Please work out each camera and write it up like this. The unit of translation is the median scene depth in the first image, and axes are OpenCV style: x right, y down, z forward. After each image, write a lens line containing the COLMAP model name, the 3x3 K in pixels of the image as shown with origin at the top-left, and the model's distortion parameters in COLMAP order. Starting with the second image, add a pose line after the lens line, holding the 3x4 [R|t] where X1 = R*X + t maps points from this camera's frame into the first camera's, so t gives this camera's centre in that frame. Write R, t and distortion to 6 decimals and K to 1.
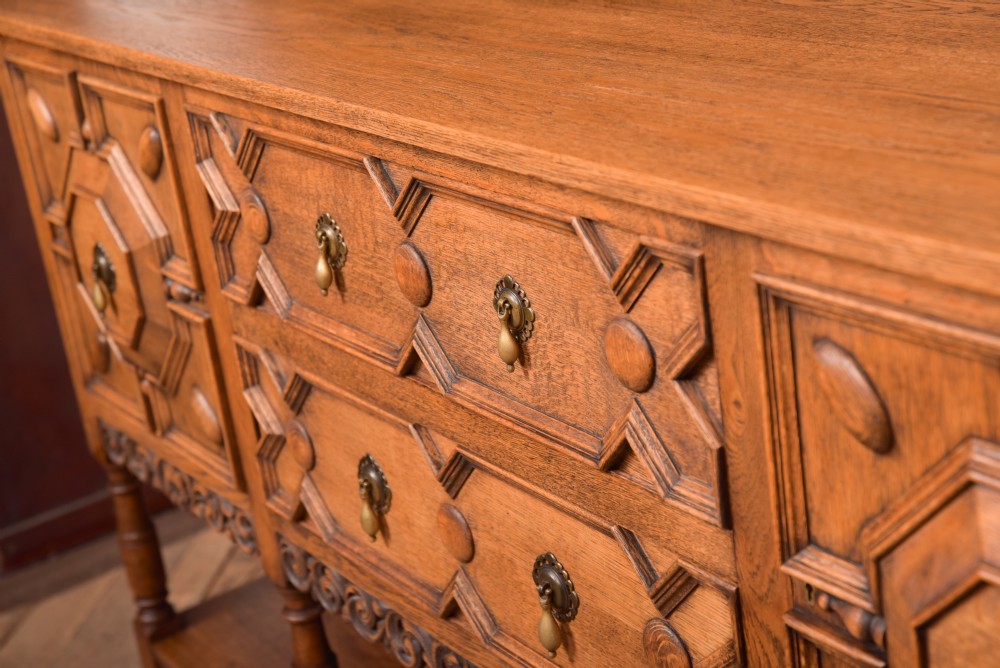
lens RADIAL K [[1773.3, 0, 499.0], [0, 1773.3, 347.0], [0, 0, 1]] dist [0.164886, 0.181908]
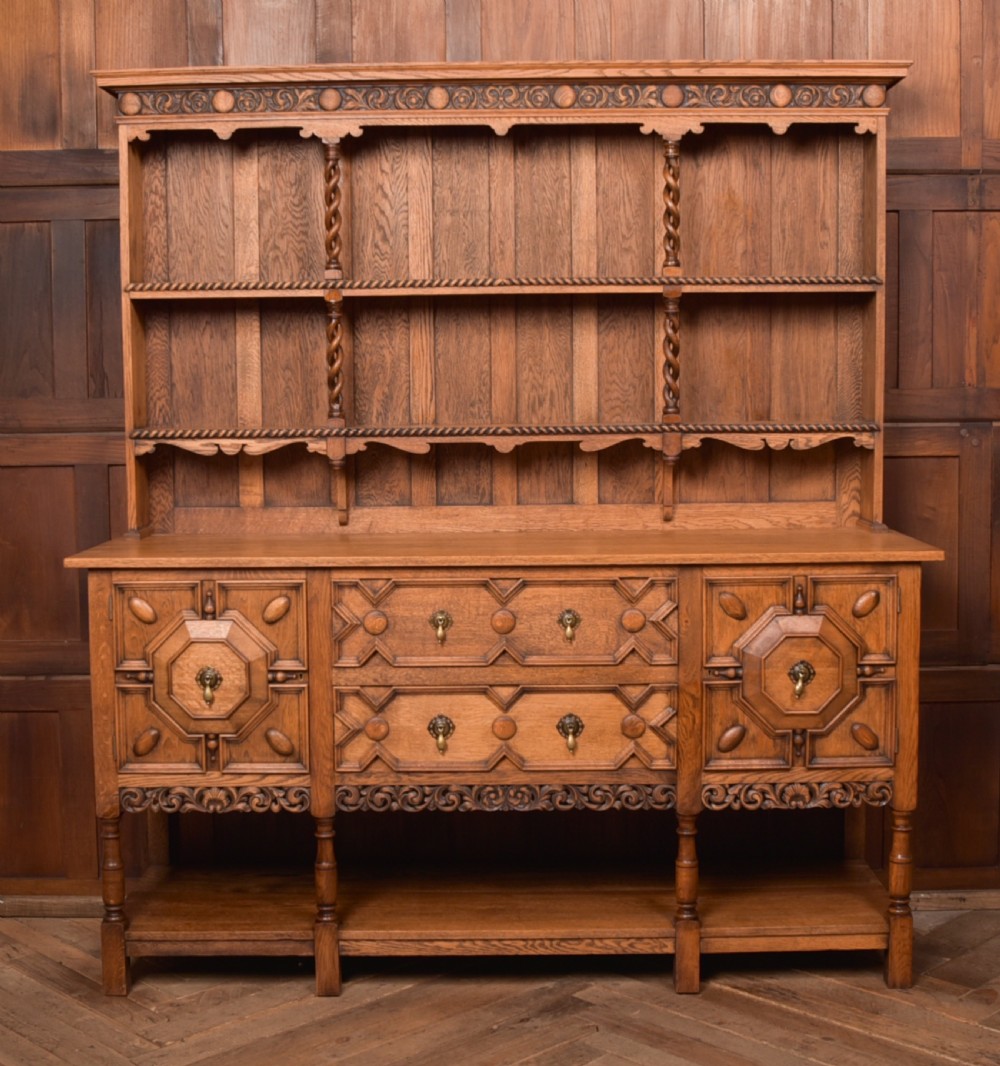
lens RADIAL K [[1635.4, 0, 501.4], [0, 1635.4, 508.2], [0, 0, 1]] dist [-0.117118, 0.199048]
pose [[0.565985, 0.064776, 0.821866, -2.655463], [0.233352, 0.943552, -0.235067, 0.479199], [-0.790700, 0.324829, 0.518921, -0.434759]]
